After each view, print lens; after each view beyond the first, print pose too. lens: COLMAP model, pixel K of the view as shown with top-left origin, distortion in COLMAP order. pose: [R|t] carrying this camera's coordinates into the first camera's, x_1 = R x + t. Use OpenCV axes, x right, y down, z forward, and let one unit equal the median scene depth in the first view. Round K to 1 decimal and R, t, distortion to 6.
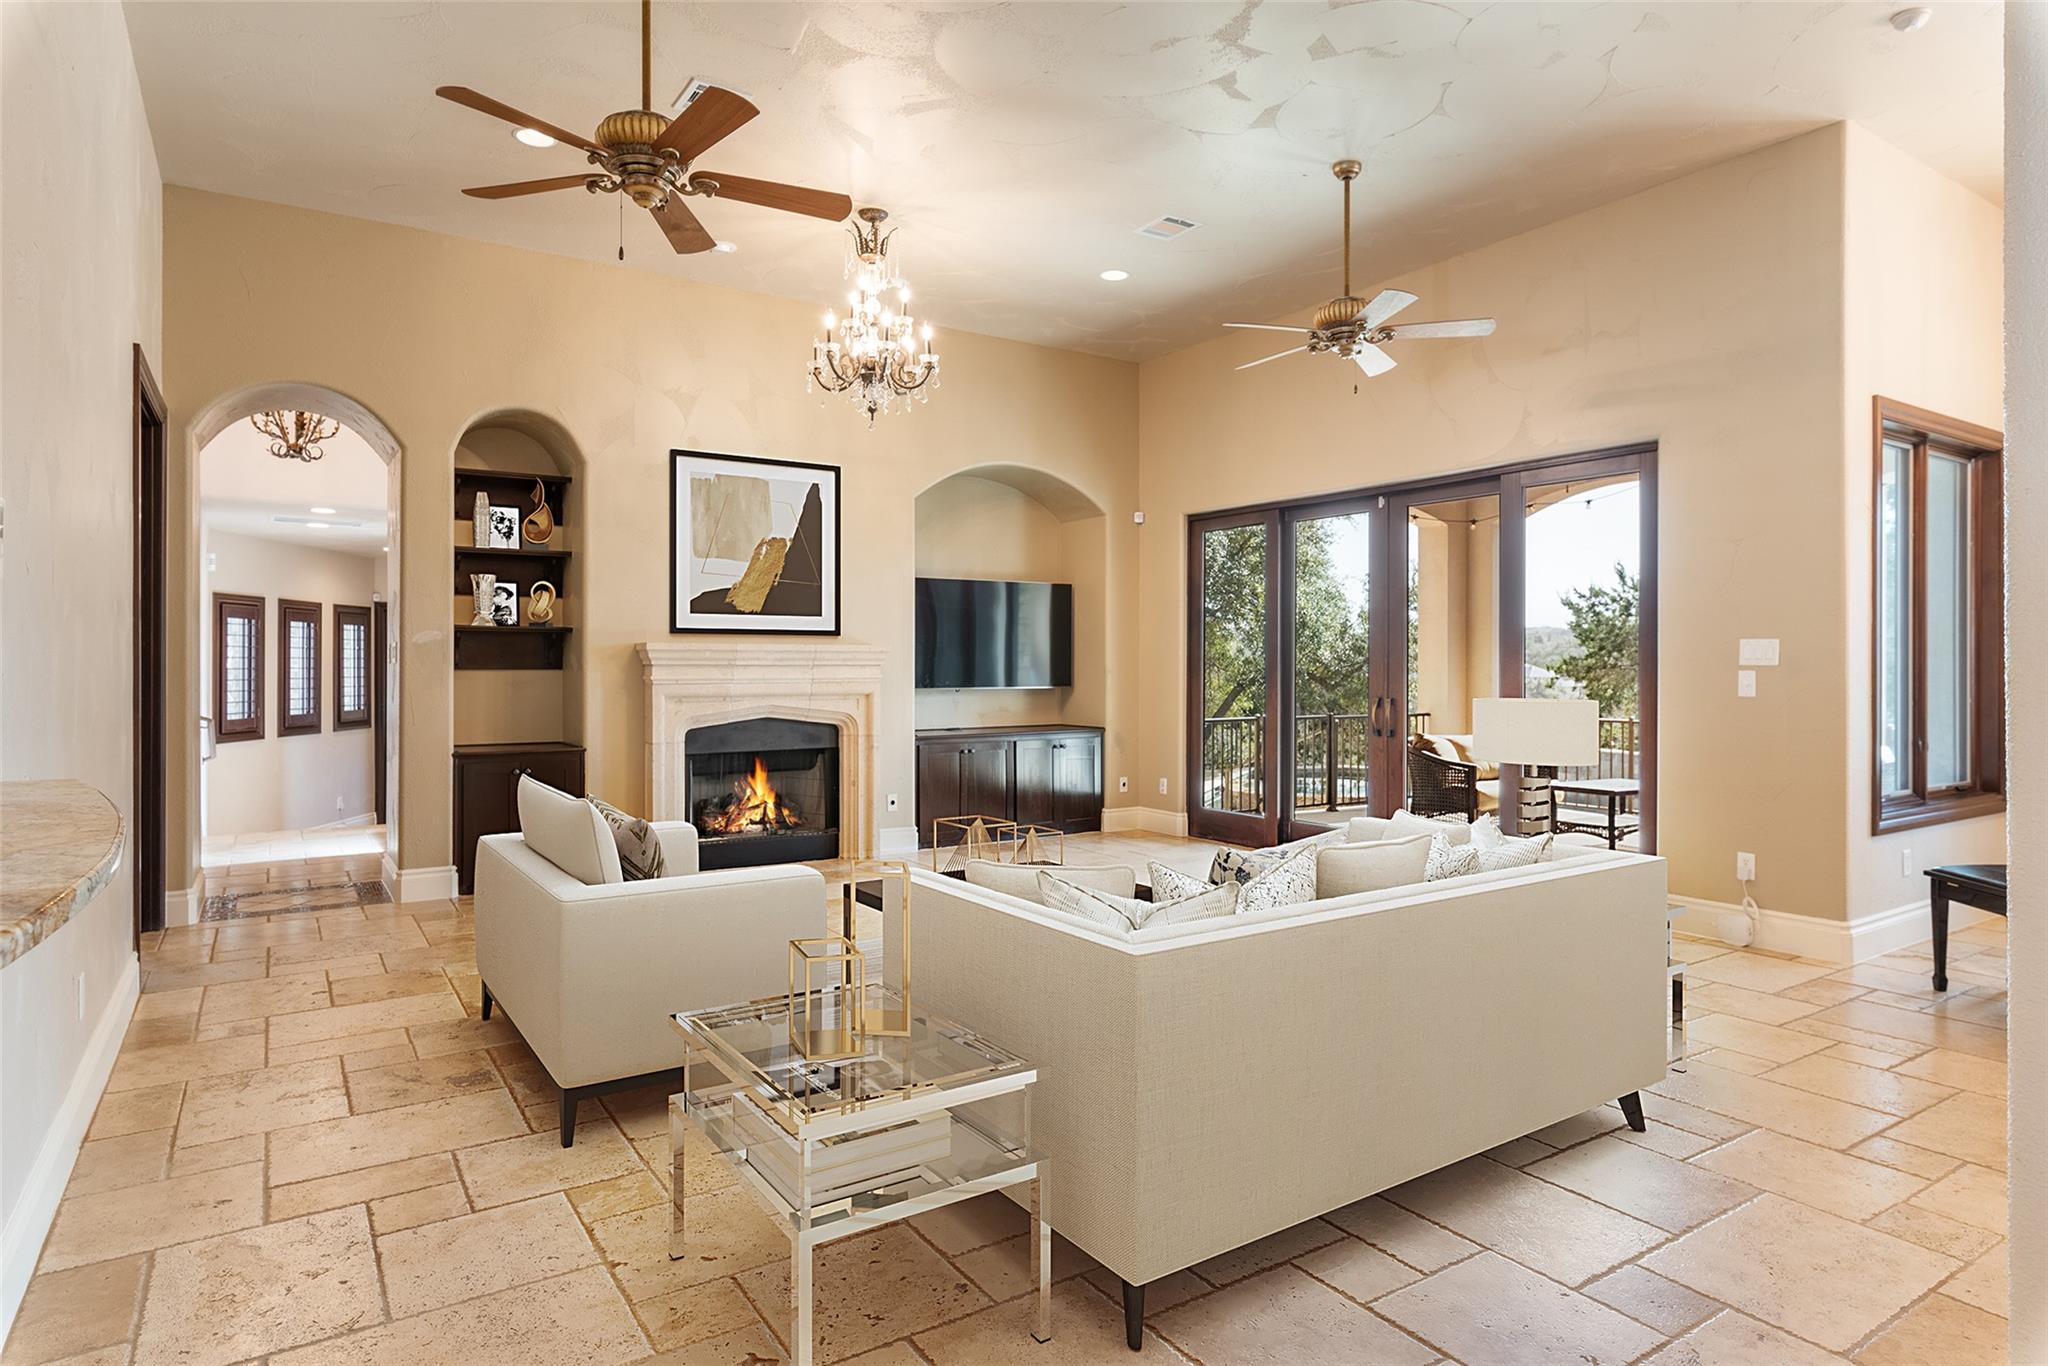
lens RADIAL K [[1169.8, 0, 1030.6], [0, 1169.8, 673.3], [0, 0, 1]] dist [0.007133, 0.000328]
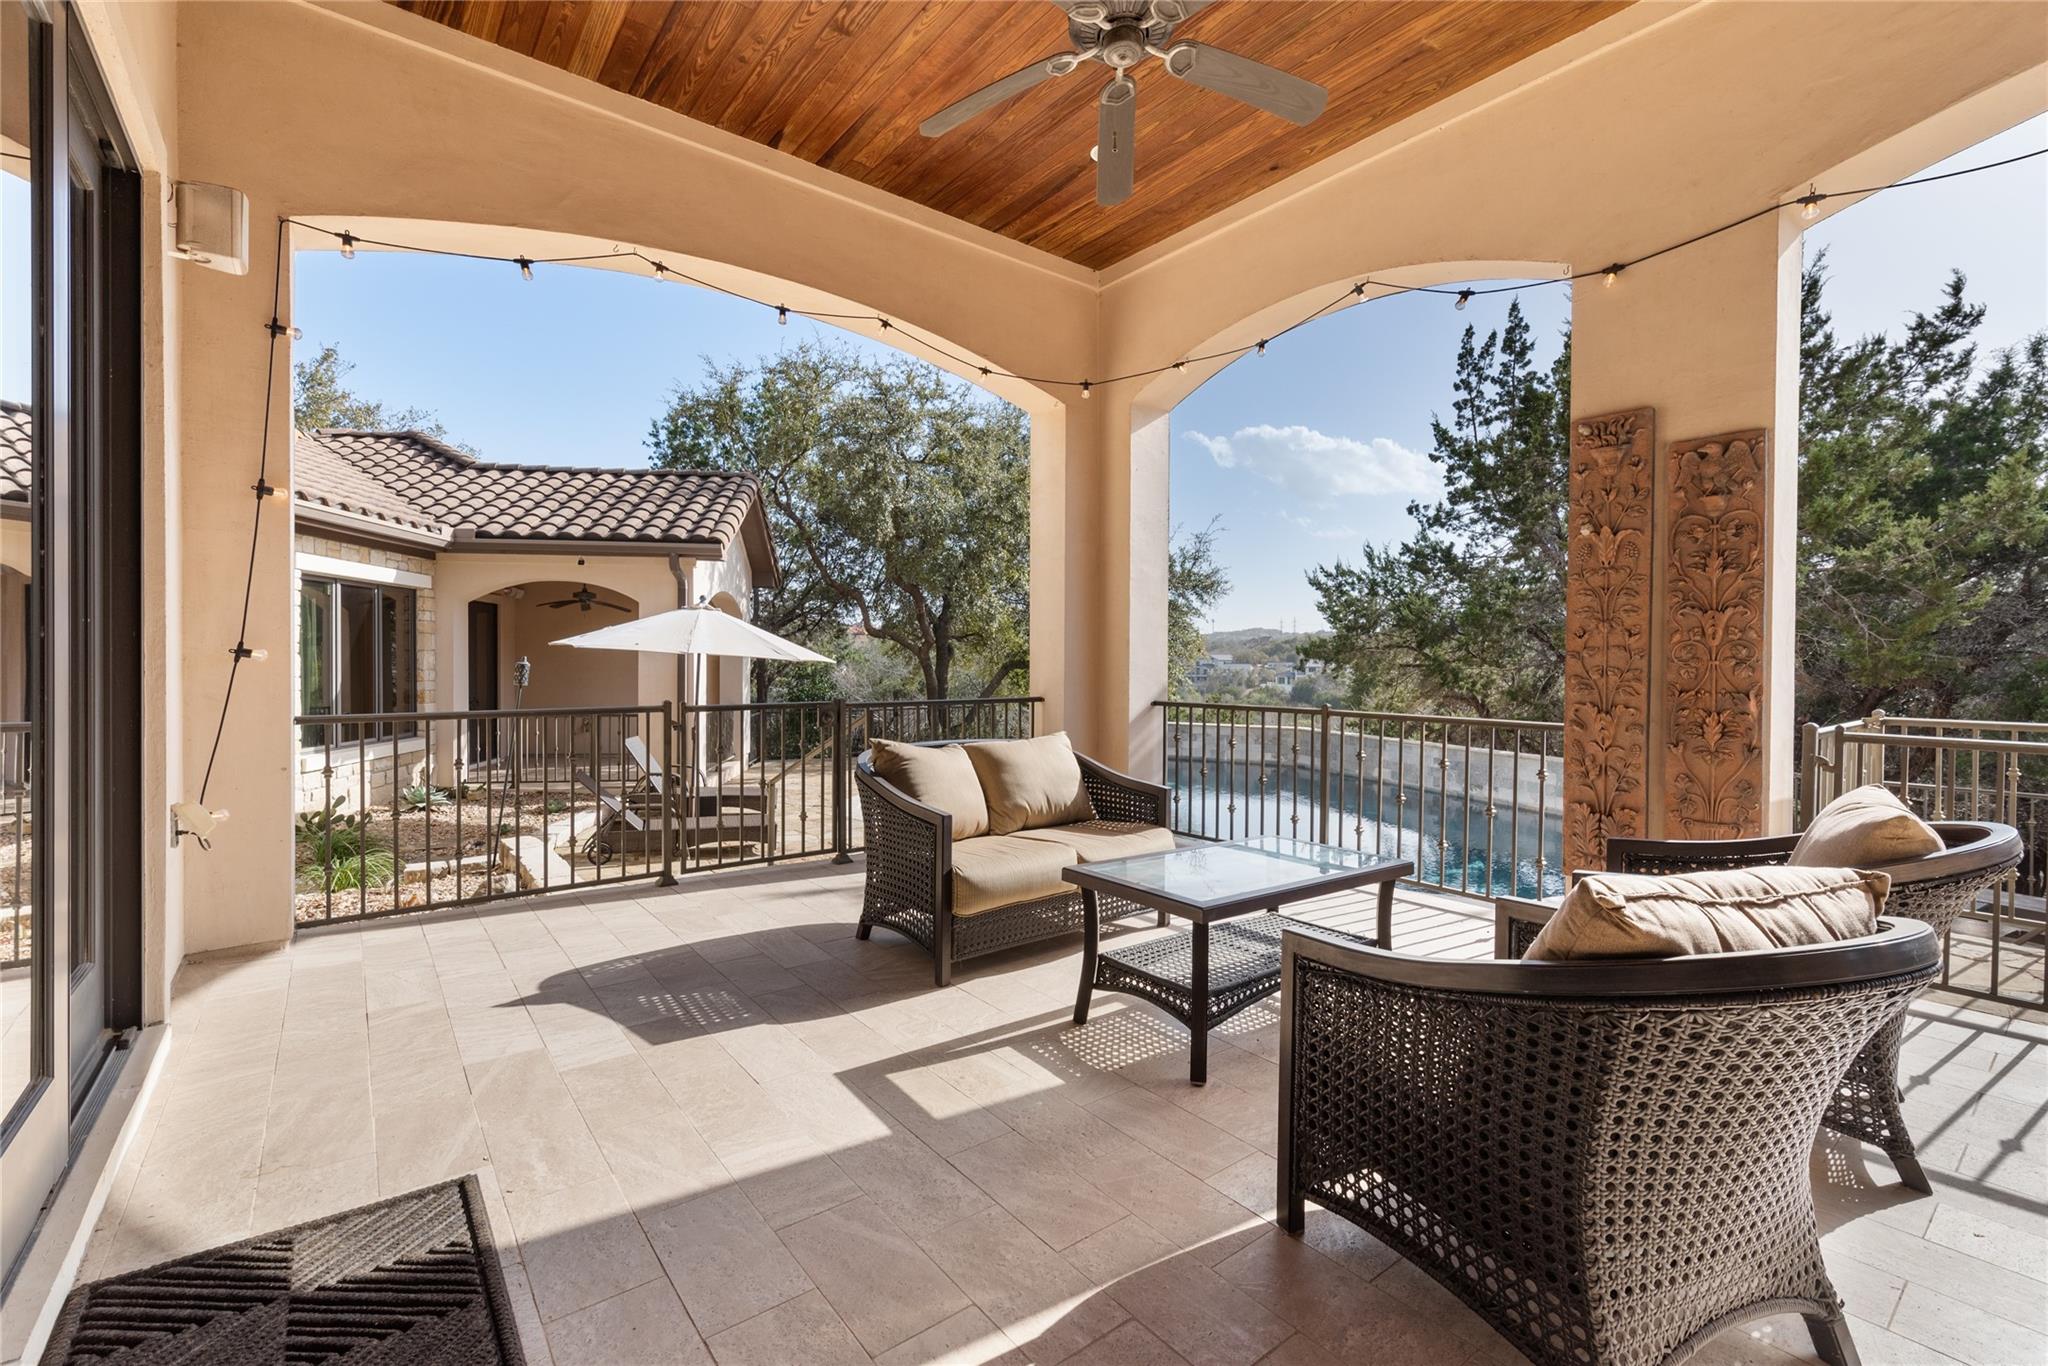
lens RADIAL K [[894.3, 0, 1025.4], [0, 894.3, 675.1], [0, 0, 1]] dist [0.017696, 0.000032]
pose [[0.997216, 0.000595, 0.074558, 0.410805], [-0.001641, 0.999901, 0.013973, 0.018132], [-0.074543, -0.014057, 0.997119, 0.689173]]
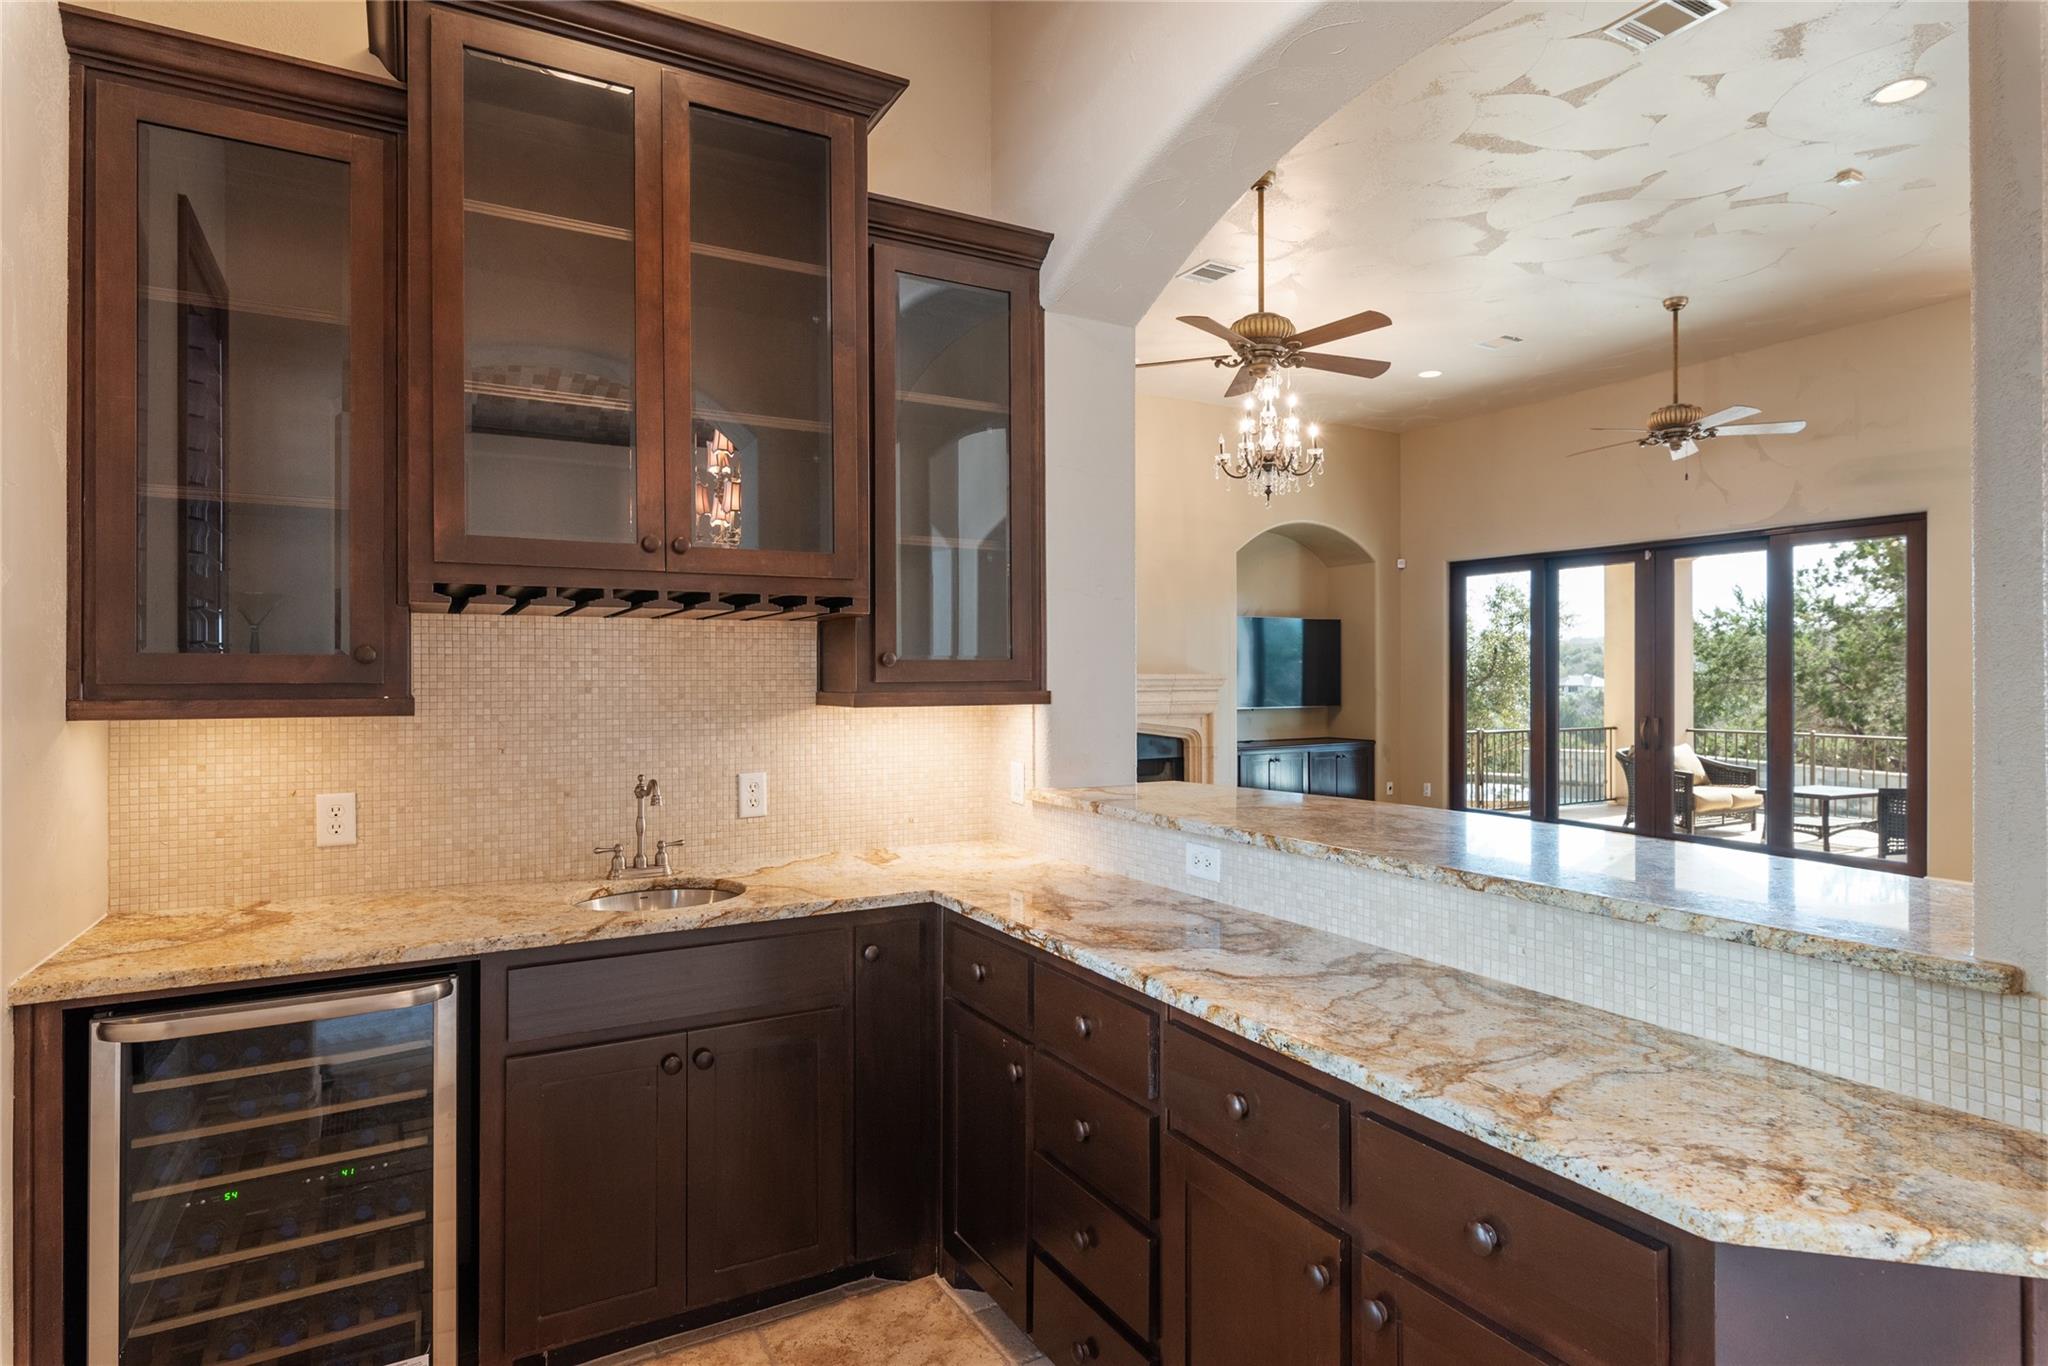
lens RADIAL K [[1100.0, 0, 1019.0], [0, 1100.0, 679.6], [0, 0, 1]] dist [-0.006345, -0.002353]
pose [[0.997356, -0.000979, -0.072658, -0.227590], [0.000771, 0.999996, -0.002896, -0.013275], [0.072661, 0.002833, 0.997353, -0.148893]]
